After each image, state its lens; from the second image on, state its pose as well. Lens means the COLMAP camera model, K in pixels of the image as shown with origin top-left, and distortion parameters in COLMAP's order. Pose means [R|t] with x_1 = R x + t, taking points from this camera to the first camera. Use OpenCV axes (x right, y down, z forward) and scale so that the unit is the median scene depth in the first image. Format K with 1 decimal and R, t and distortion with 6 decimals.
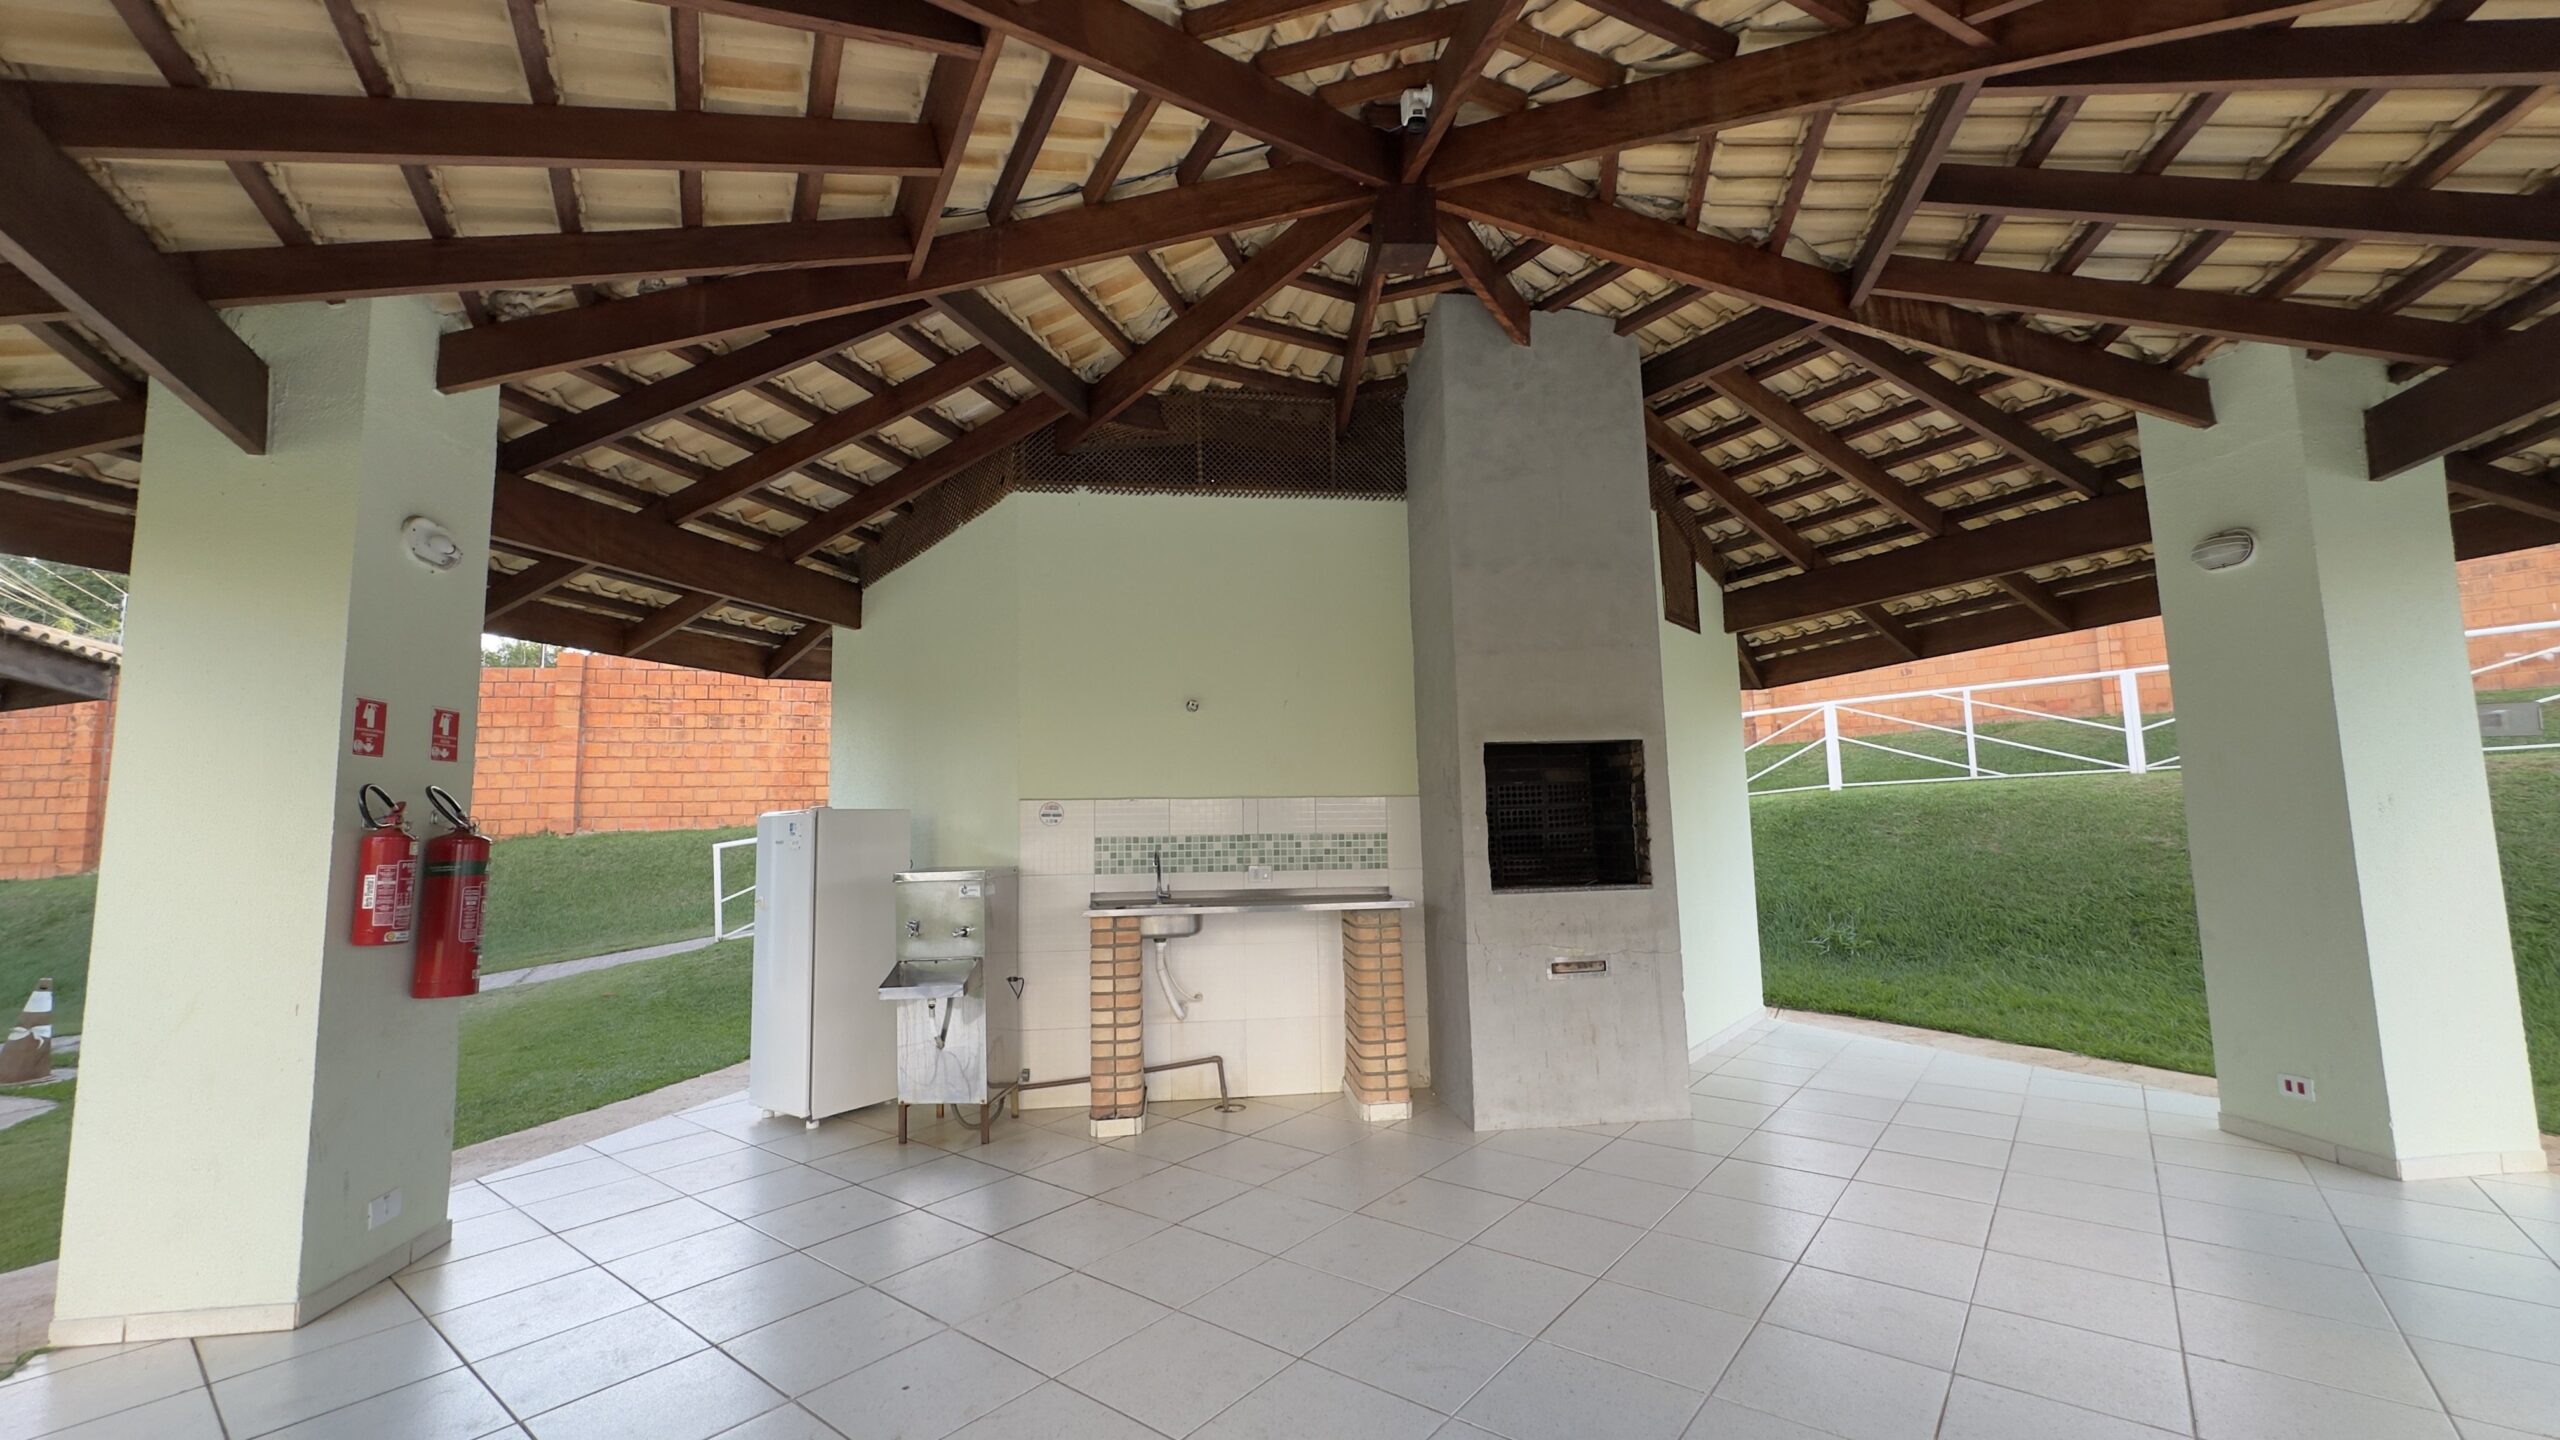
lens RADIAL K [[1019.2, 0, 1268.8], [0, 1019.2, 721.8], [0, 0, 1]] dist [0.001847, 0.000255]
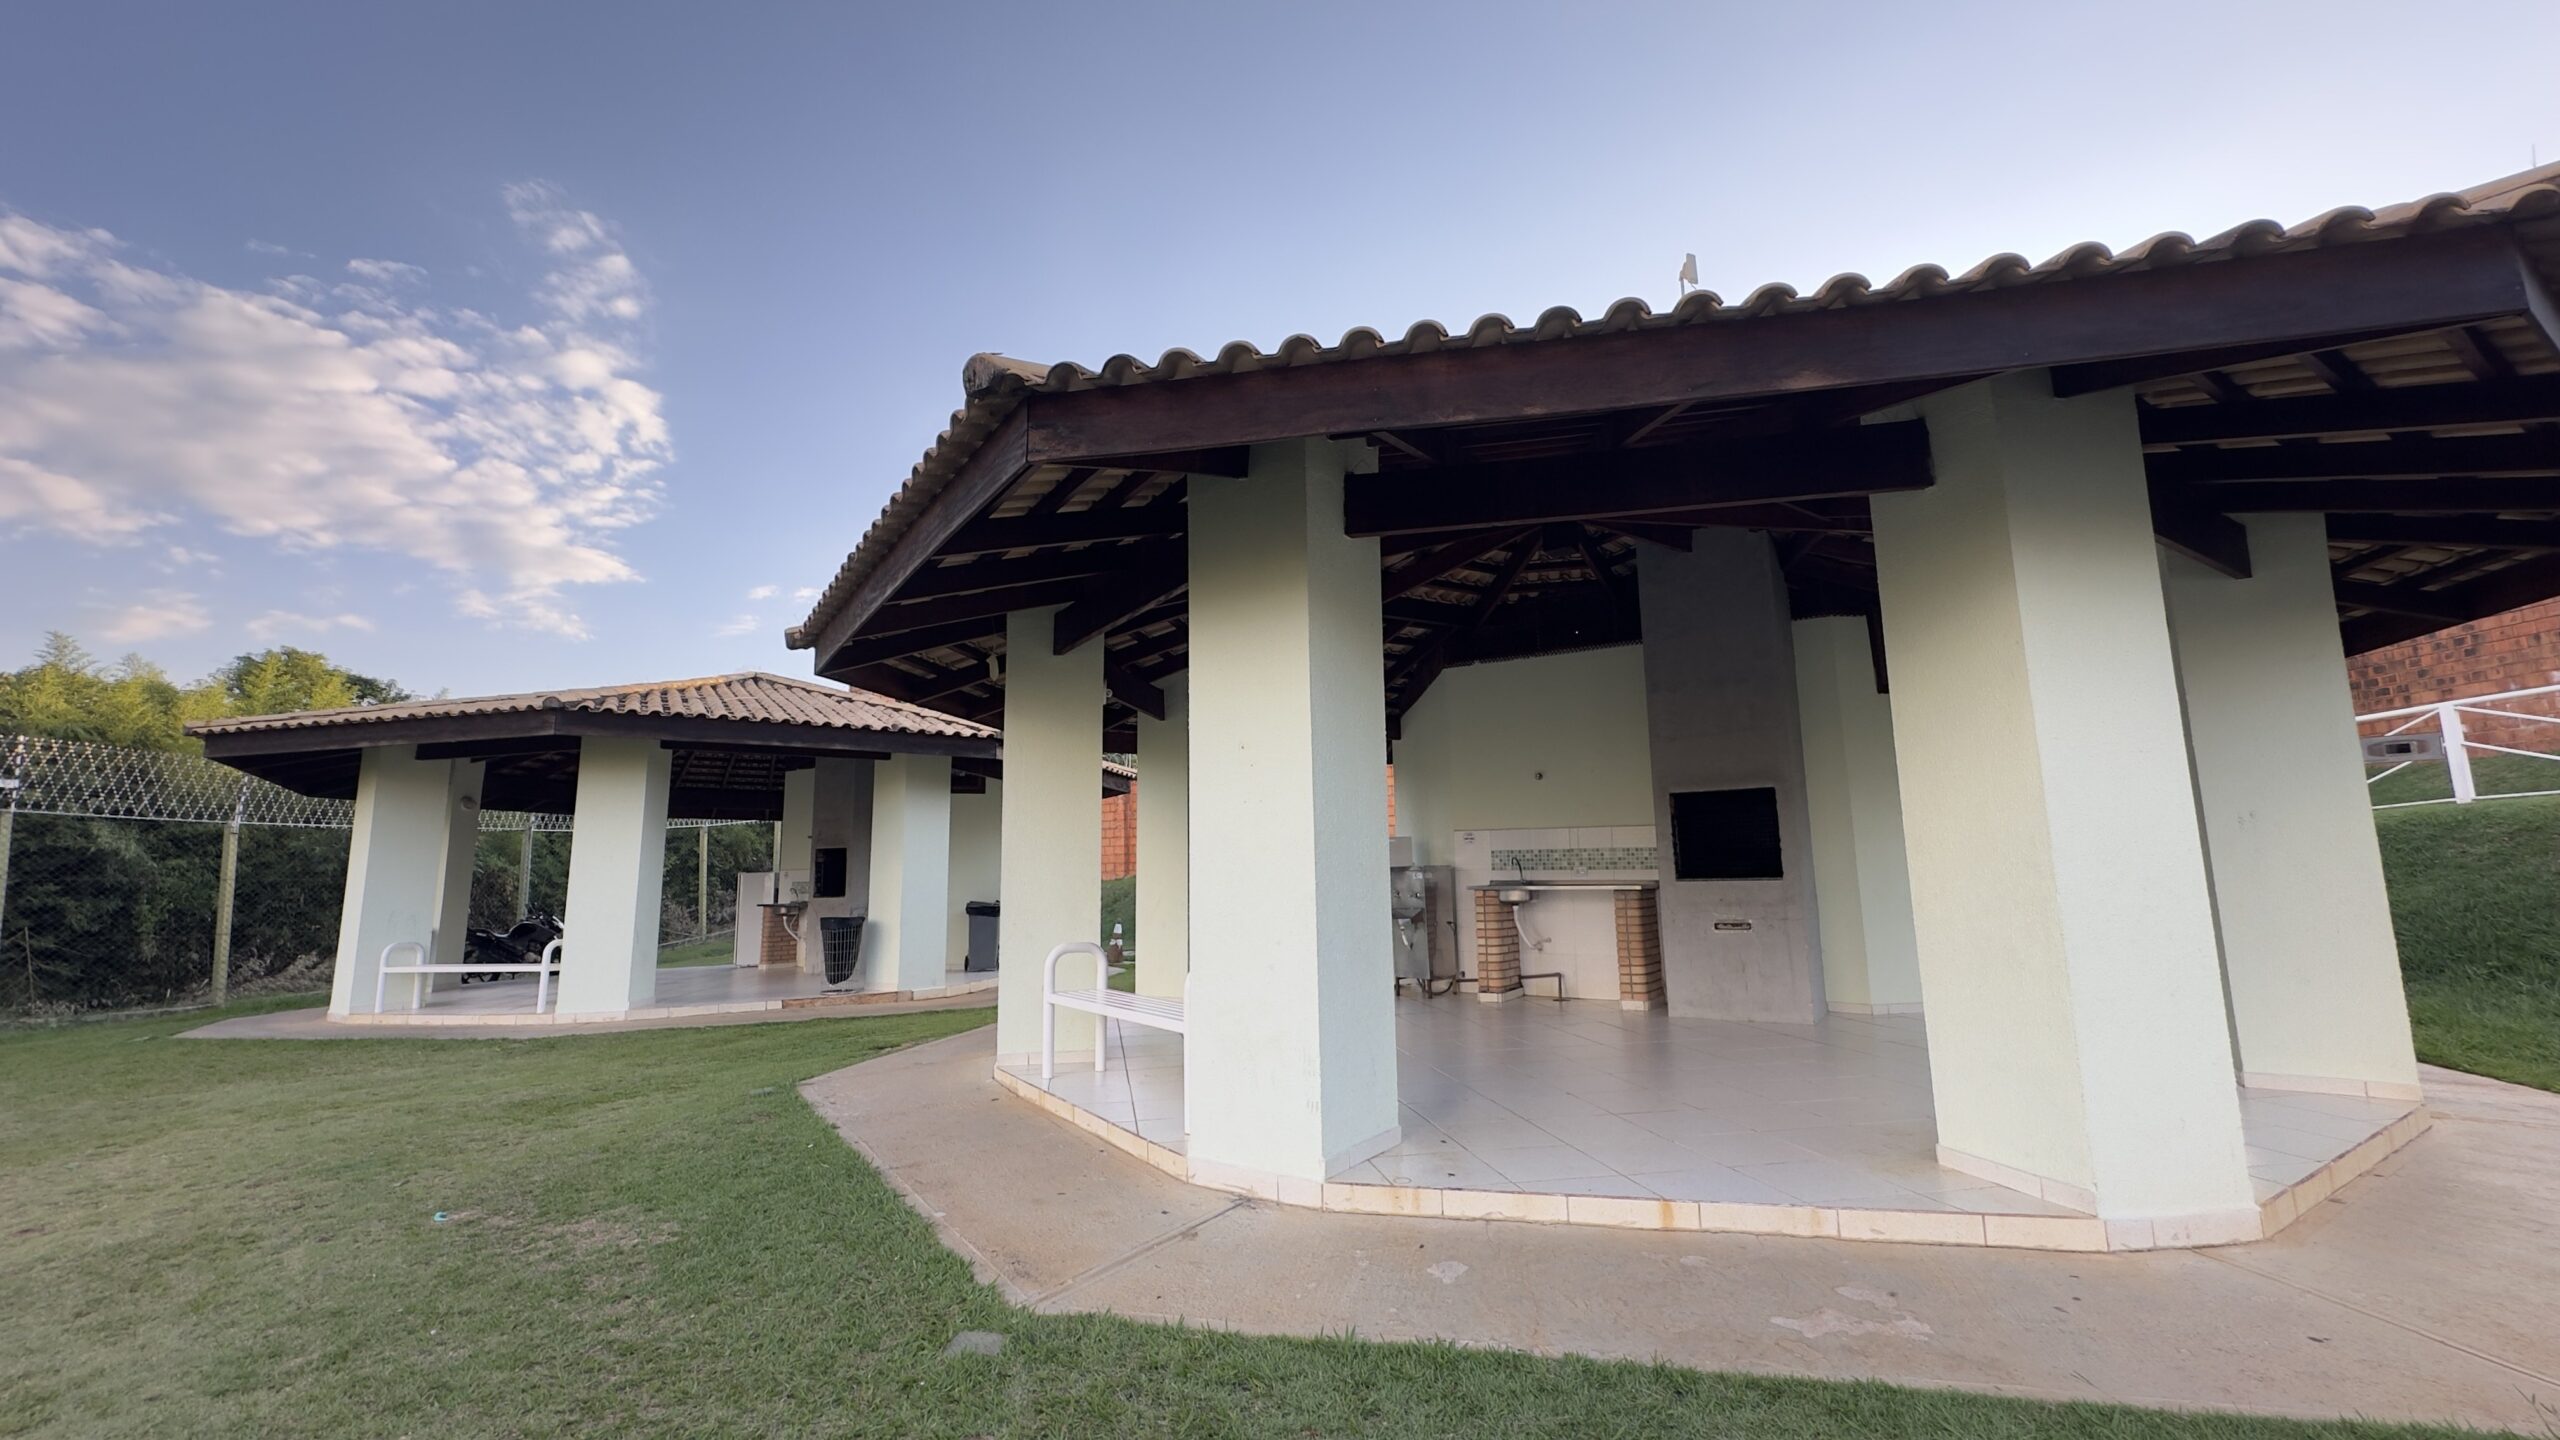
lens RADIAL K [[1019.2, 0, 1281.7], [0, 1019.2, 722.6], [0, 0, 1]] dist [0.001847, 0.000255]
pose [[0.758373, -0.087128, -0.645972, 0.777716], [0.066120, 0.996197, -0.056742, -0.040172], [0.648459, 0.000320, 0.761250, -0.678785]]
